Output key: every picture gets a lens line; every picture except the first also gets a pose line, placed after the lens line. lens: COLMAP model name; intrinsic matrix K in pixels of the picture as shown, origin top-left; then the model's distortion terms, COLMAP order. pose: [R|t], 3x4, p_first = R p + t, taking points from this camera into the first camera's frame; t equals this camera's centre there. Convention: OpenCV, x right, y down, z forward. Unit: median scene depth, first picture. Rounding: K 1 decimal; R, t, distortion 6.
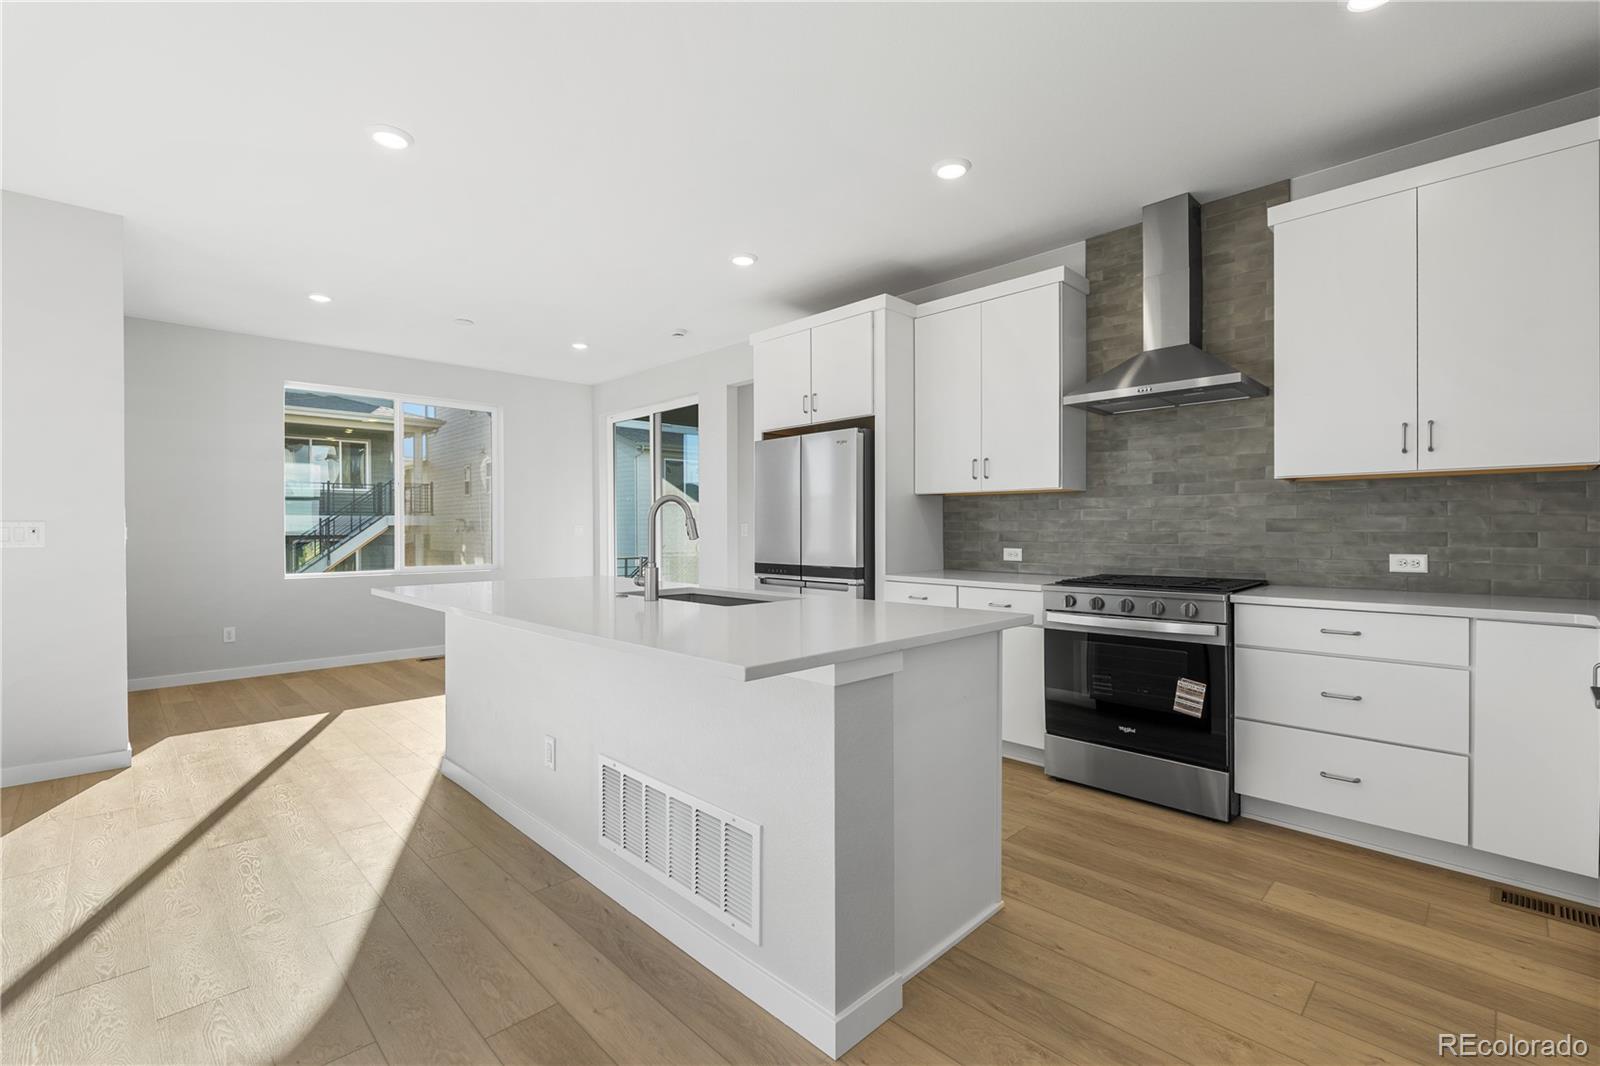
lens RADIAL K [[703.9, 0, 793.8], [0, 703.9, 531.2], [0, 0, 1]] dist [-0.005697, 0.000420]
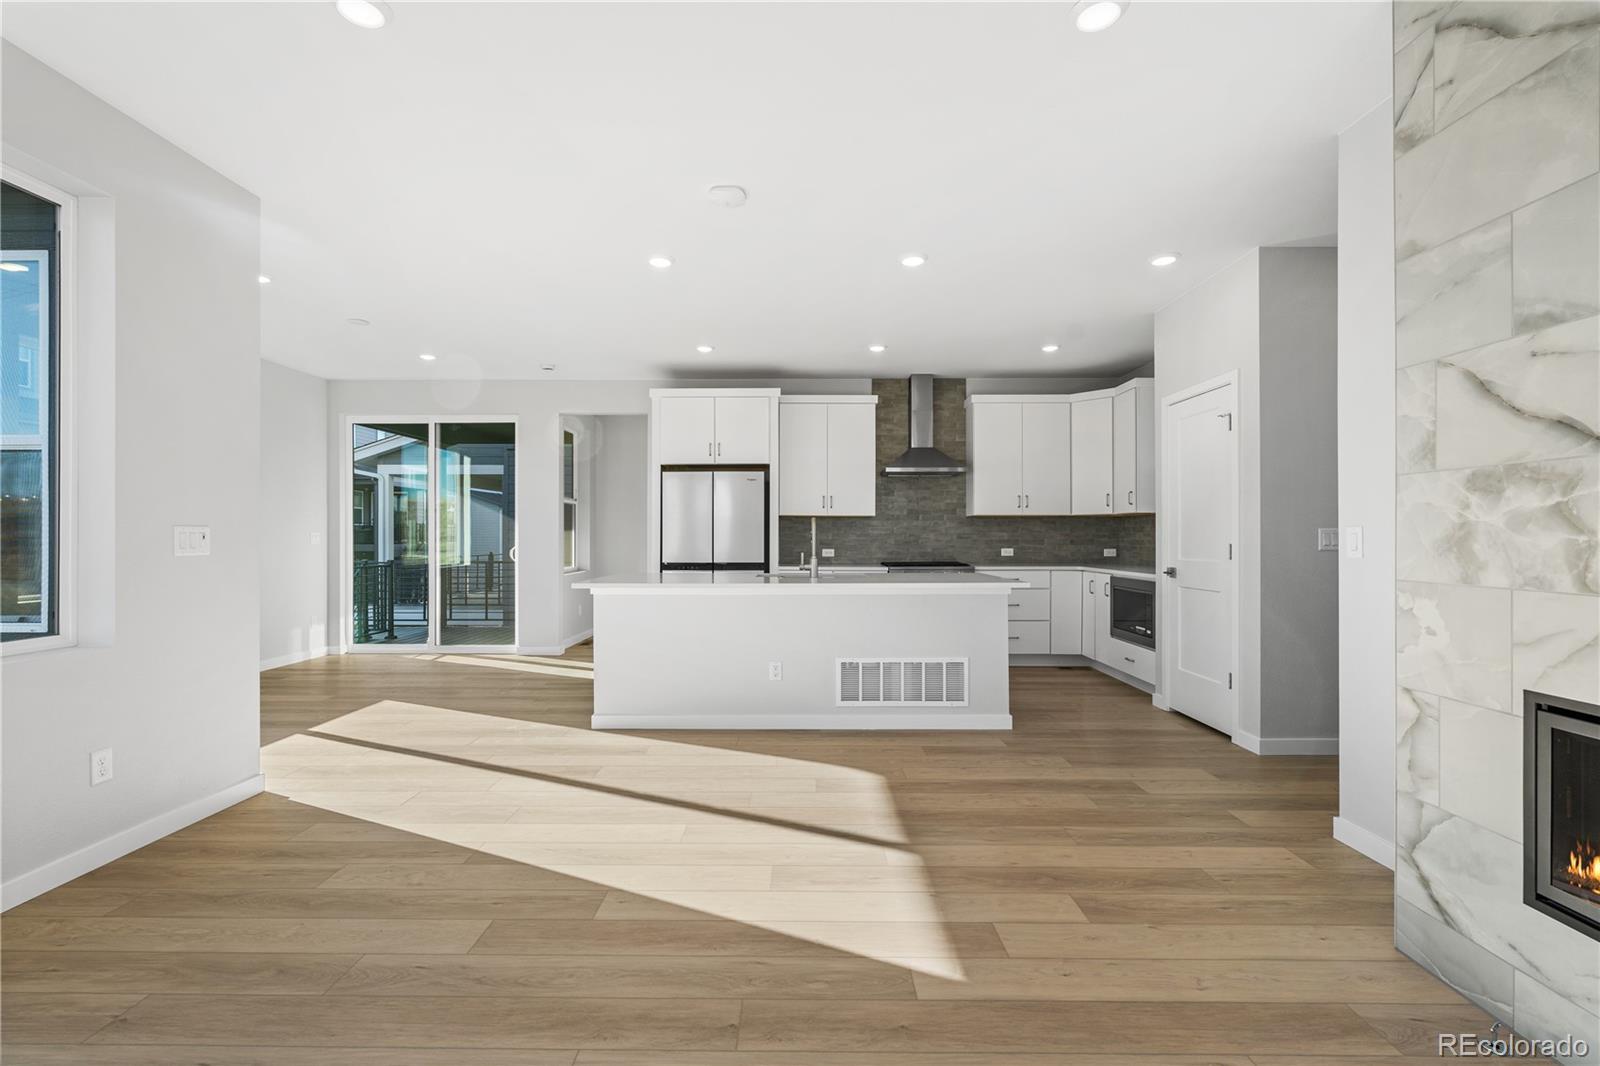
lens RADIAL K [[703.9, 0, 793.5], [0, 703.9, 536.1], [0, 0, 1]] dist [-0.005697, 0.000420]
pose [[0.706382, 0.004035, 0.707820, -1.124054], [0.000386, 0.999981, -0.006086, 0.004210], [-0.707831, 0.004572, 0.706367, -0.155573]]
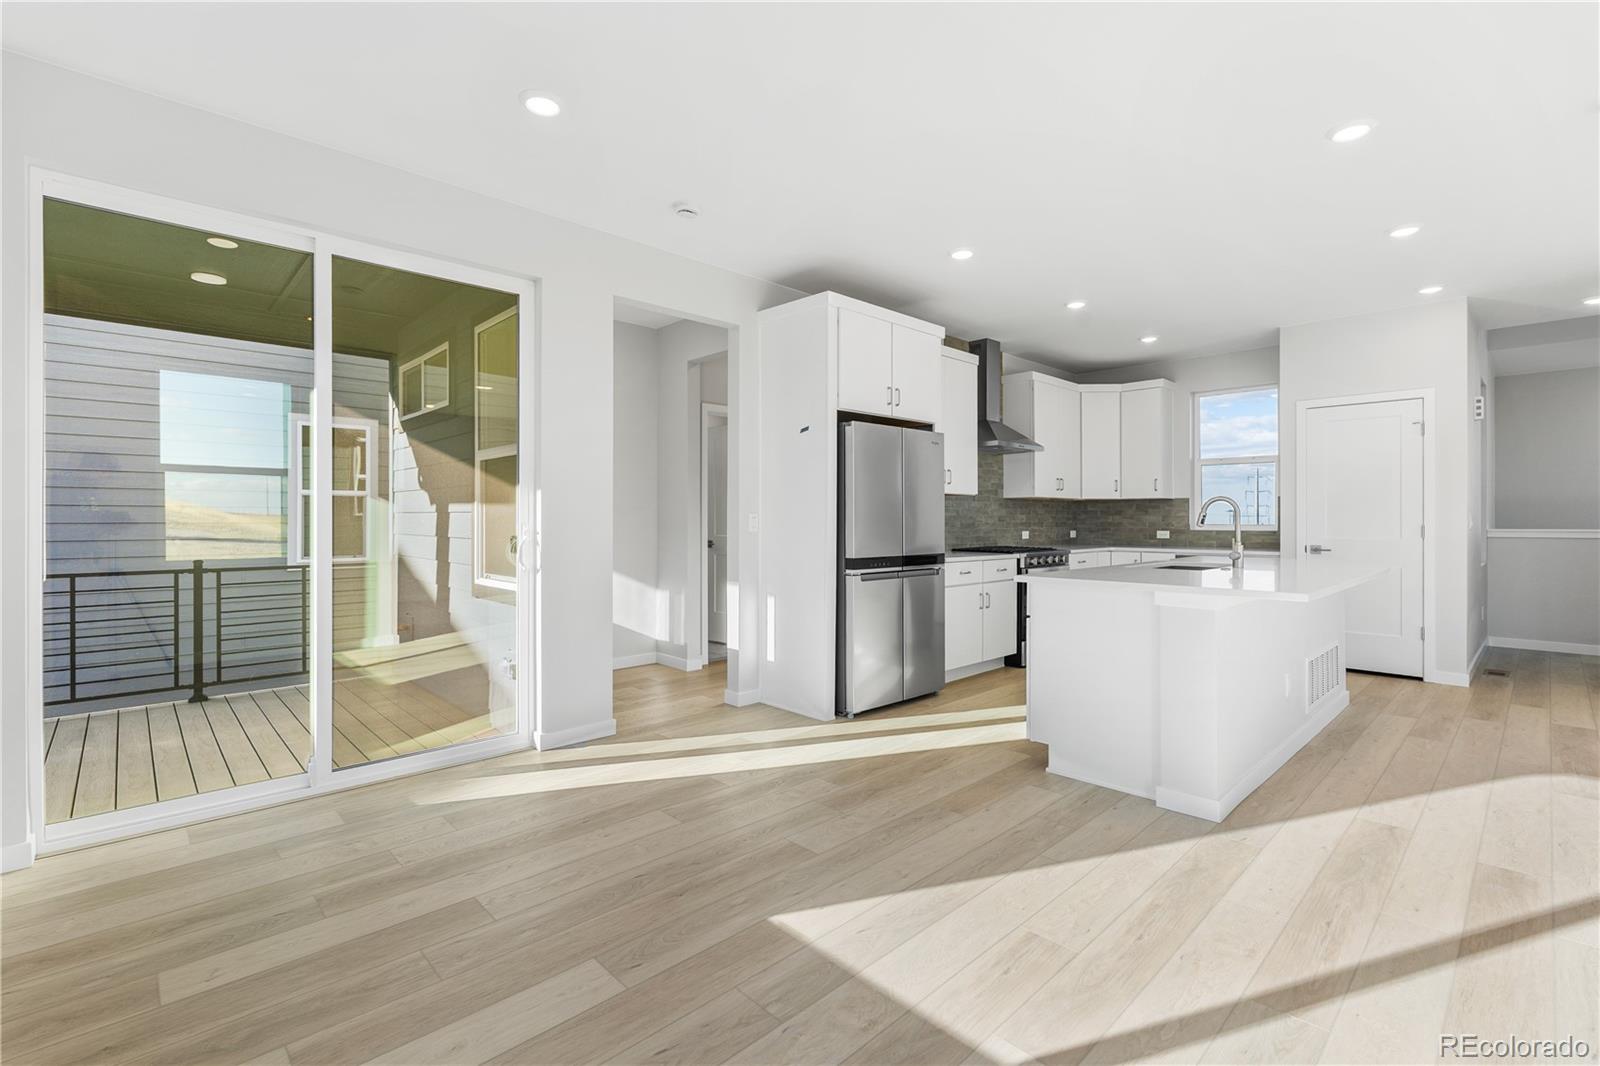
lens RADIAL K [[703.9, 0, 803.8], [0, 703.9, 524.7], [0, 0, 1]] dist [-0.005697, 0.000420]
pose [[0.013650, -0.004464, 0.999897, -1.277479], [0.003989, 0.999982, 0.004410, -0.002131], [-0.999899, 0.003928, 0.013668, 1.431688]]
